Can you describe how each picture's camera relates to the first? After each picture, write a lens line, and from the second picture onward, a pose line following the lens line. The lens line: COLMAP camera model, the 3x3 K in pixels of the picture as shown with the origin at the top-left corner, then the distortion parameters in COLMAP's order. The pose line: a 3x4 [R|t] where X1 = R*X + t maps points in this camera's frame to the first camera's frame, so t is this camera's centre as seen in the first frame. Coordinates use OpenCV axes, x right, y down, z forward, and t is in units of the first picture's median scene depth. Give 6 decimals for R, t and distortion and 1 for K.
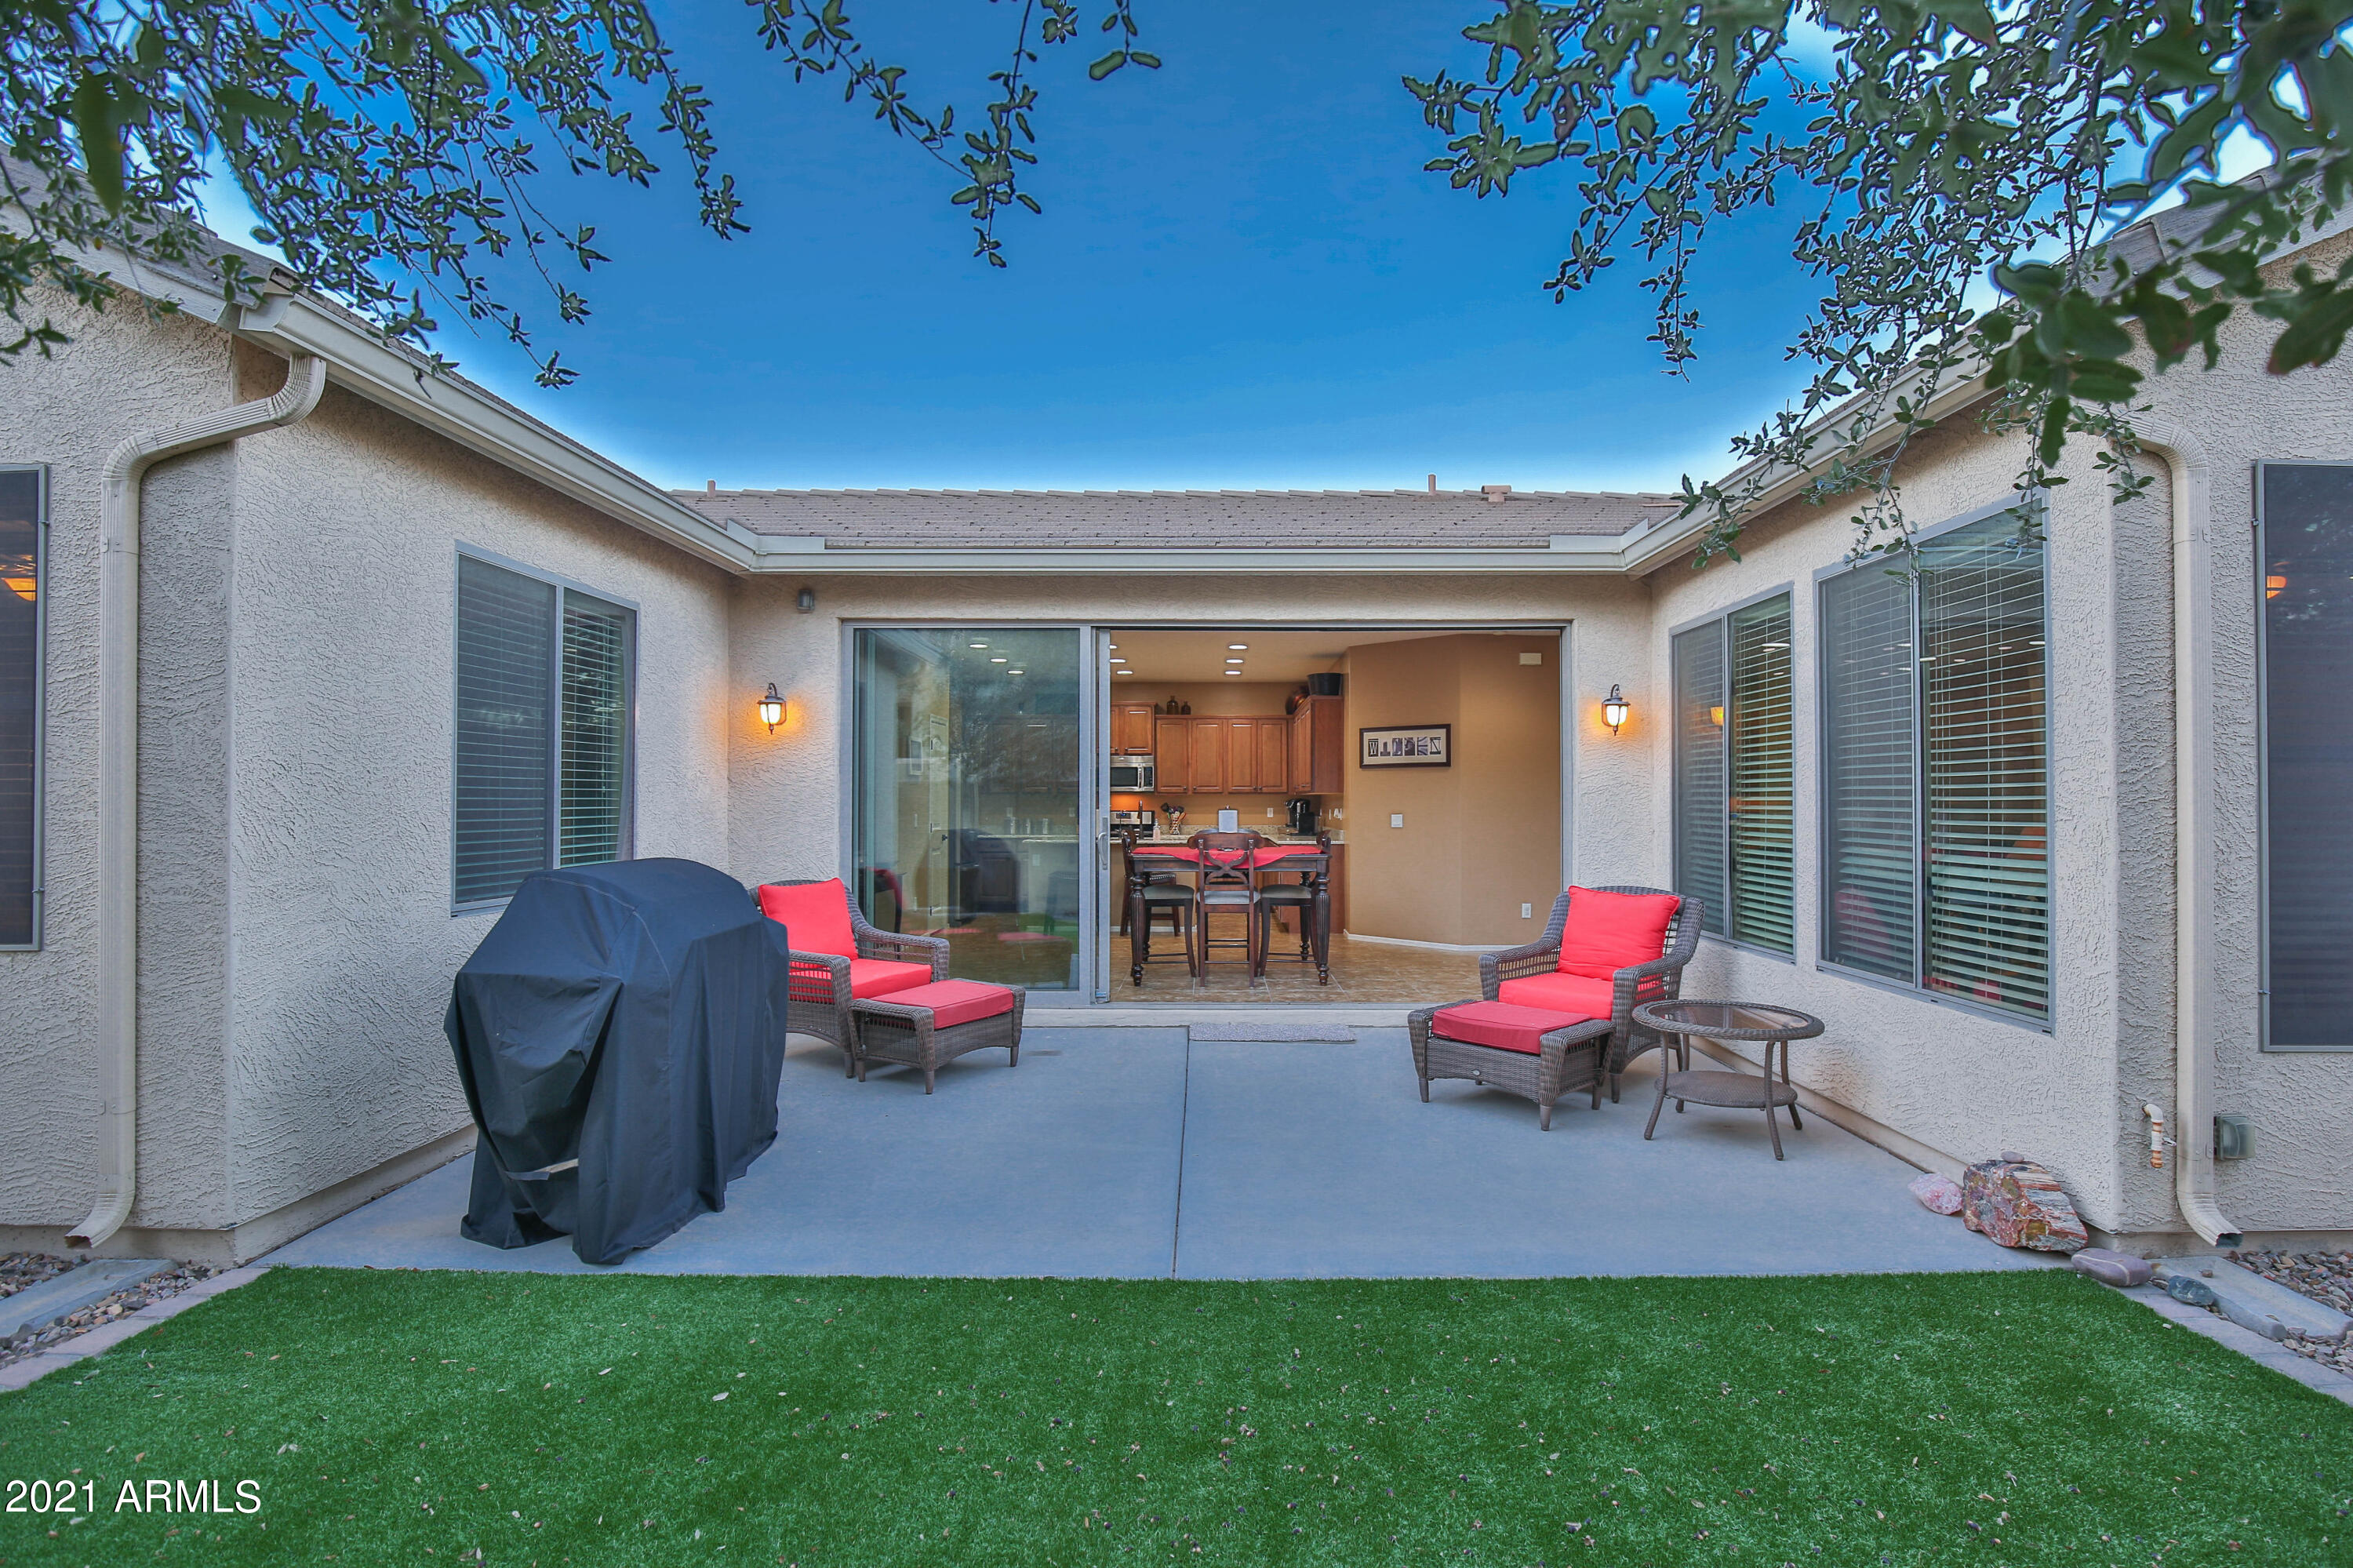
lens RADIAL K [[1161.1, 0, 1204.0], [0, 1161.1, 786.5], [0, 0, 1]] dist [-0.031745, 0.006534]
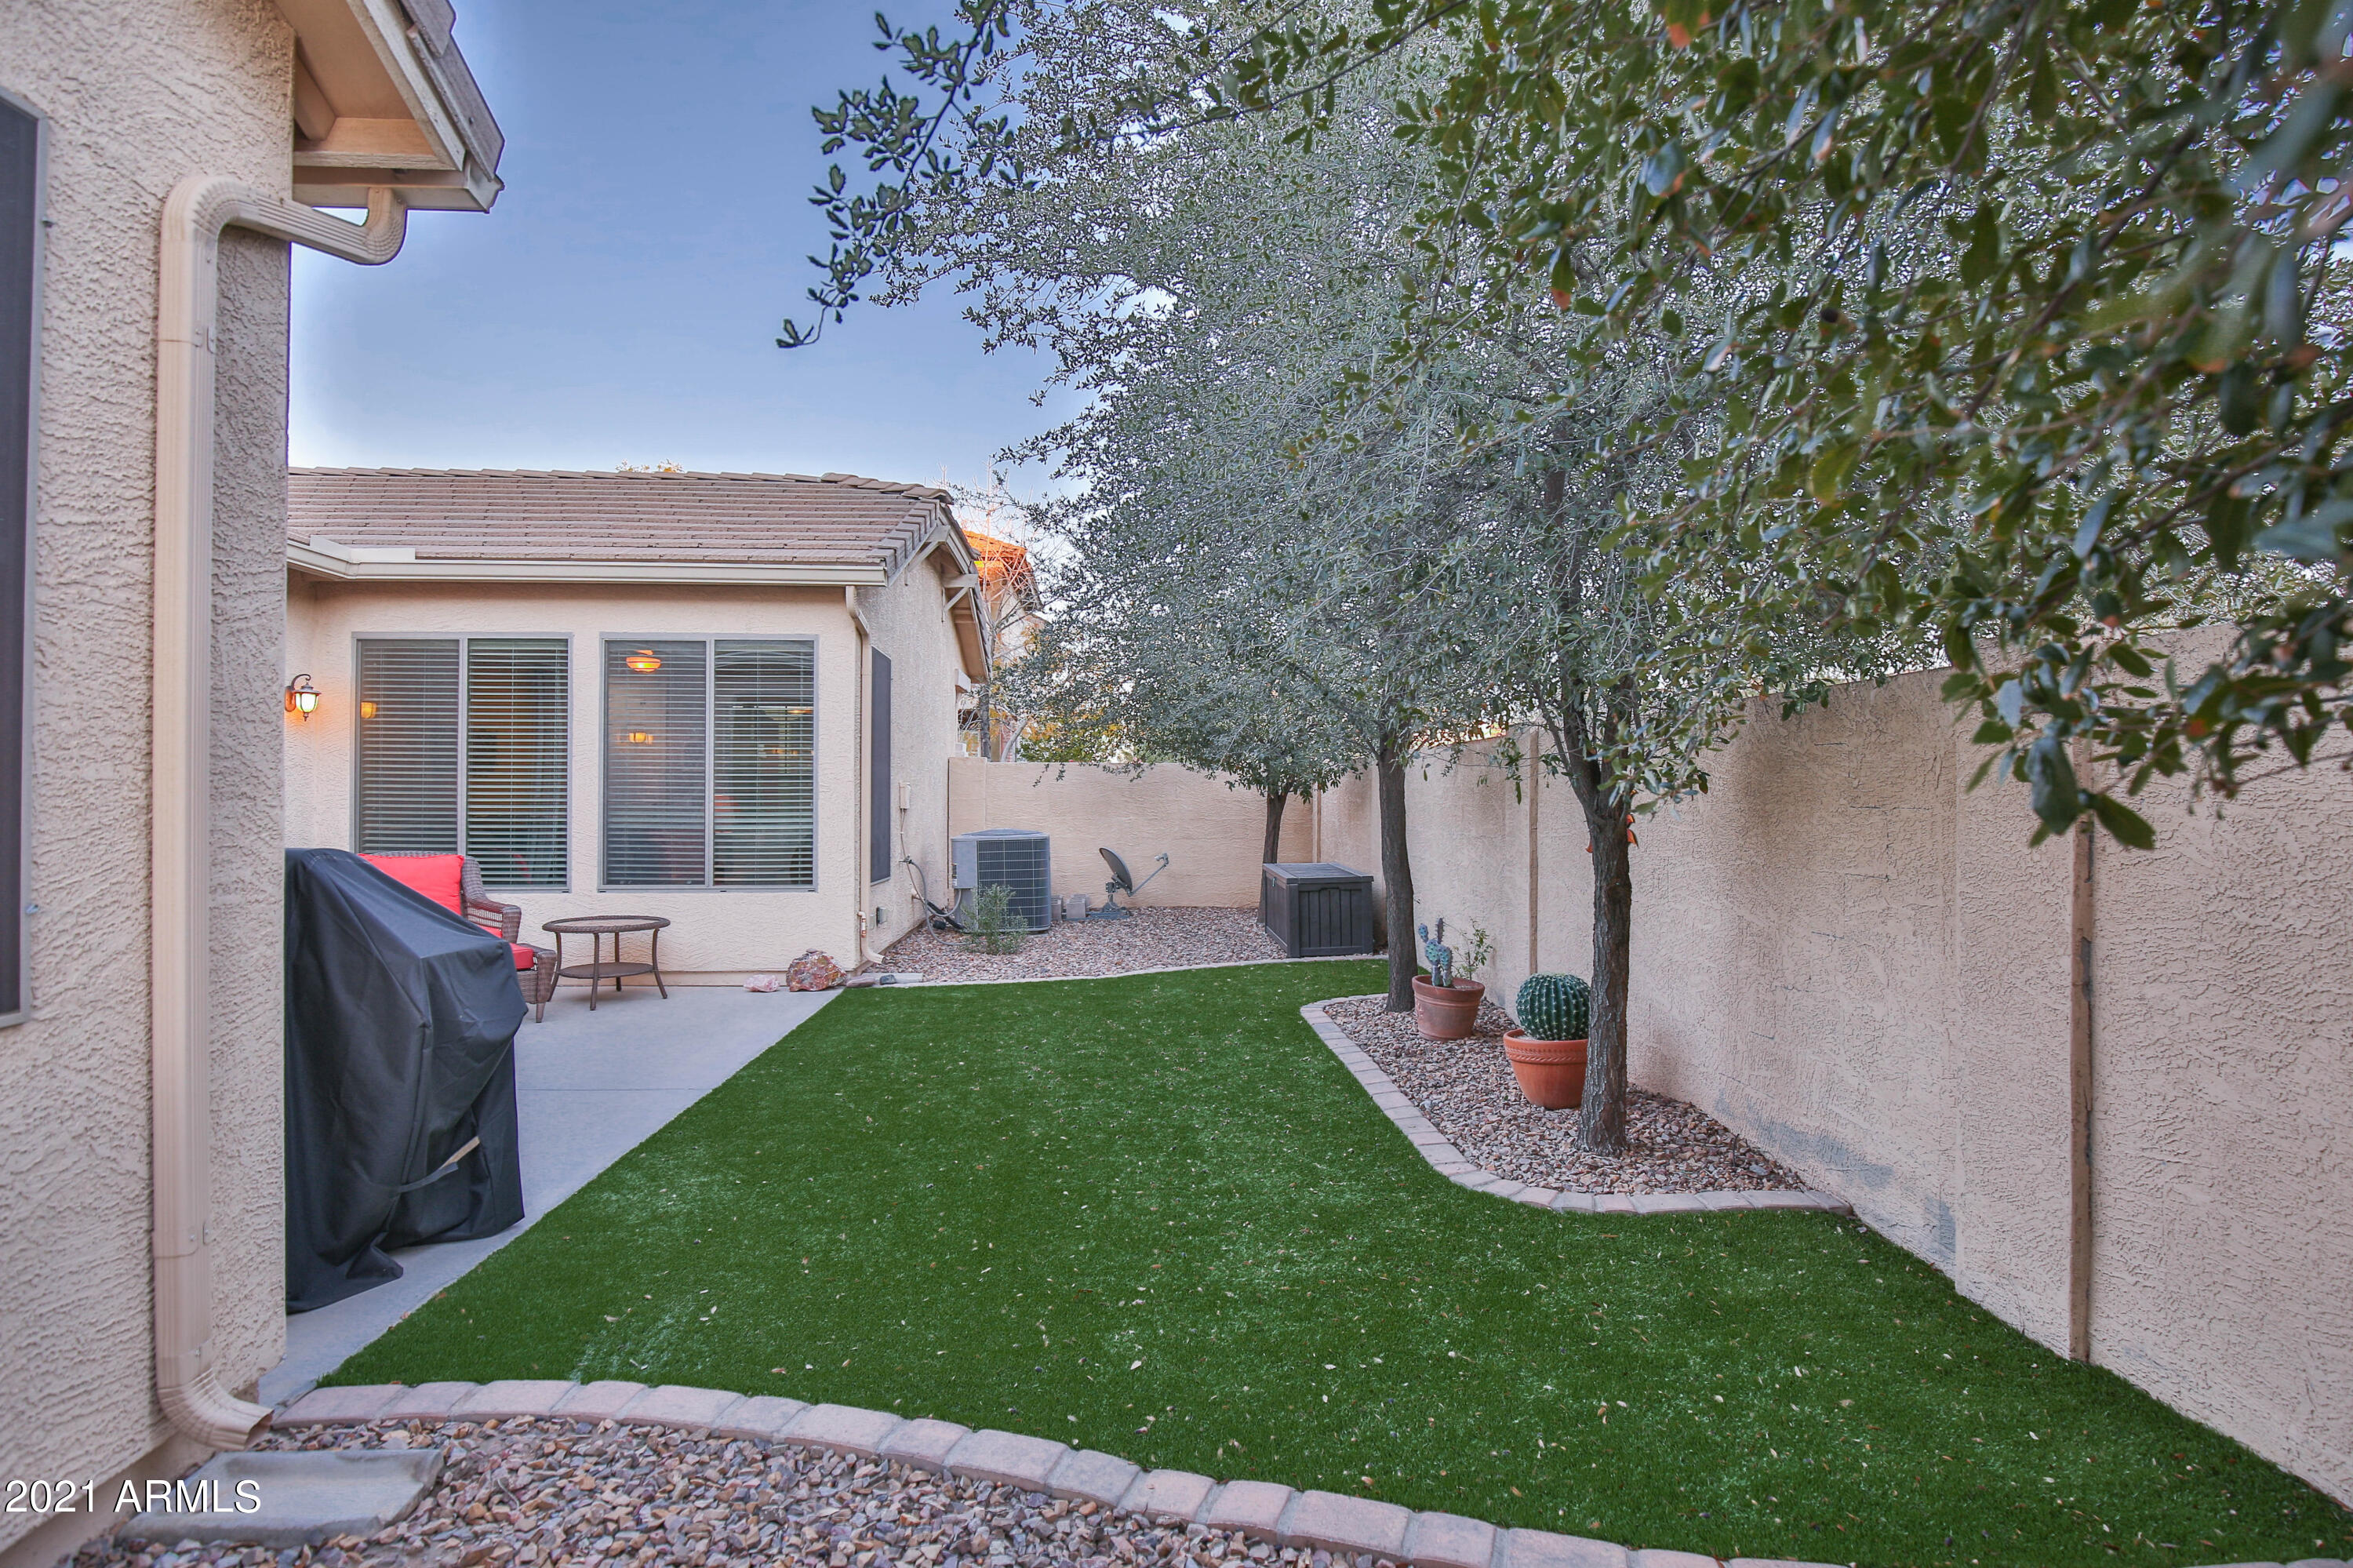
lens RADIAL K [[1185.0, 0, 1205.7], [0, 1185.0, 784.3], [0, 0, 1]] dist [-0.027275, 0.001592]
pose [[-0.099255, 0.009206, 0.995019, -0.792583], [-0.014211, 0.999842, -0.010668, 0.015150], [-0.994961, -0.015199, -0.099109, 0.244556]]
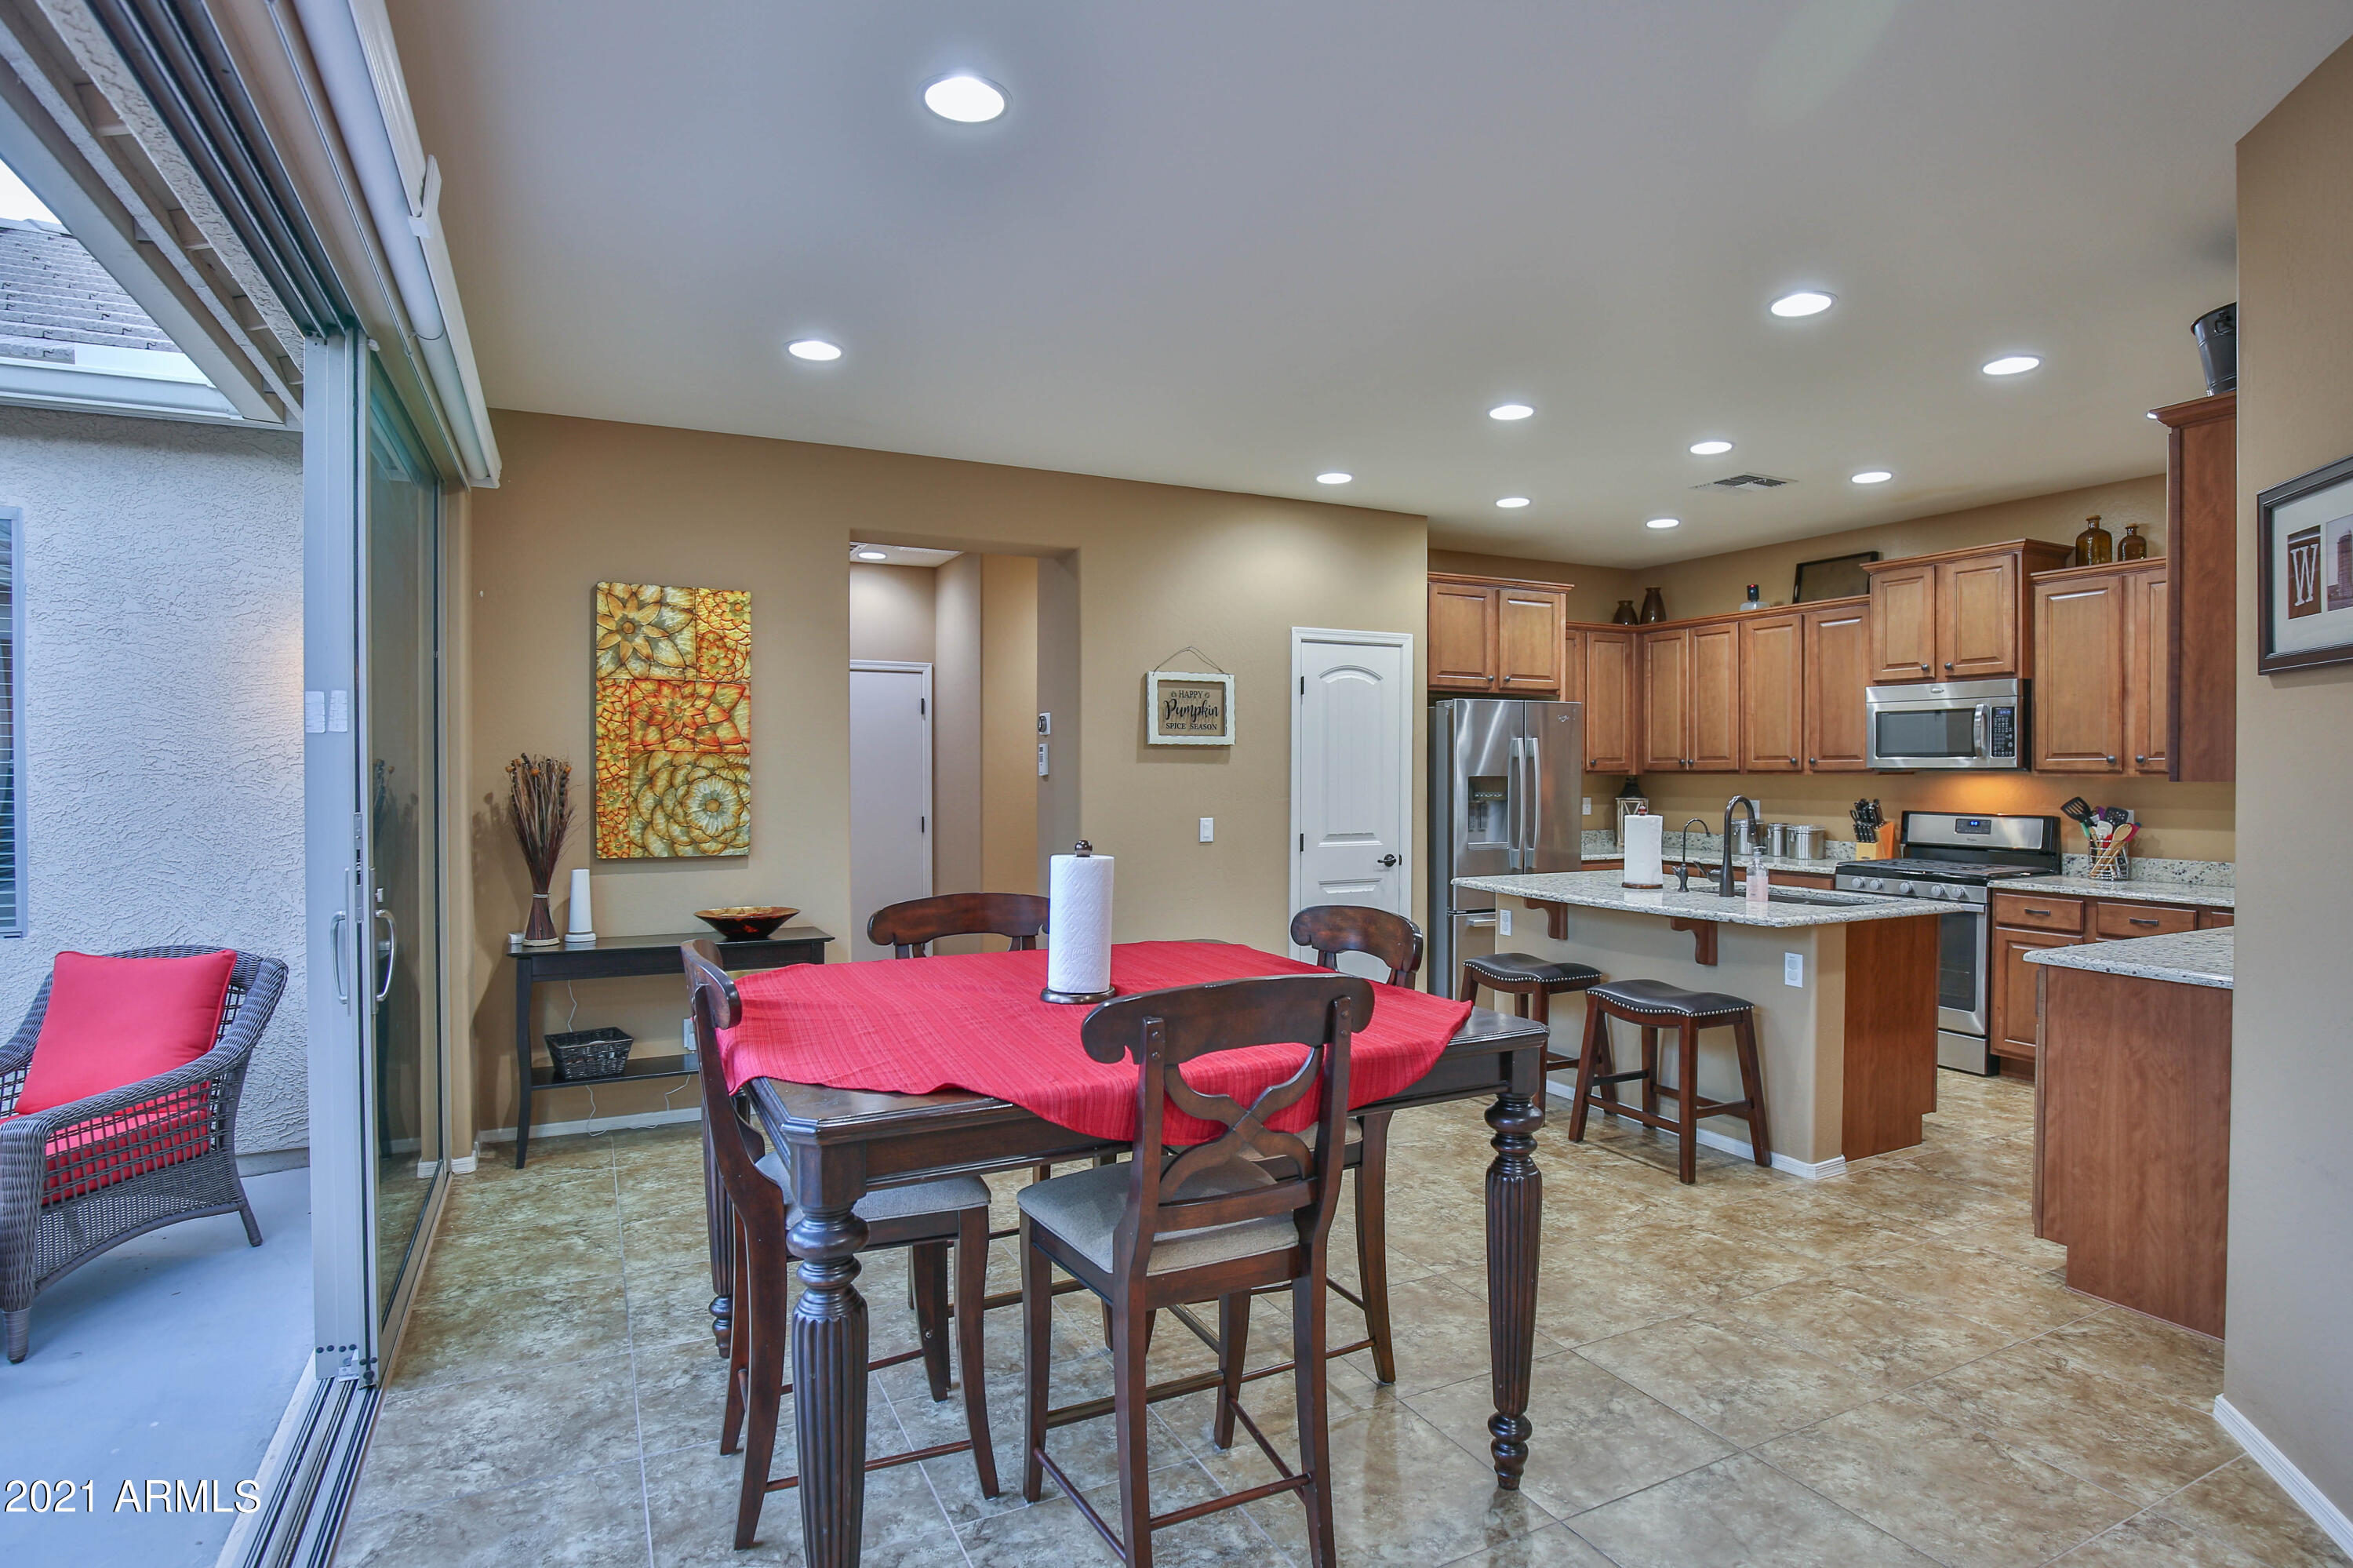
lens RADIAL K [[1221.6, 0, 1203.3], [0, 1221.6, 785.3], [0, 0, 1]] dist [-0.025685, 0.000991]
pose [[0.462992, 0.011766, -0.886284, 0.369643], [0.013187, 0.999710, 0.020160, -0.003199], [0.886264, -0.021021, 0.462702, 1.086969]]
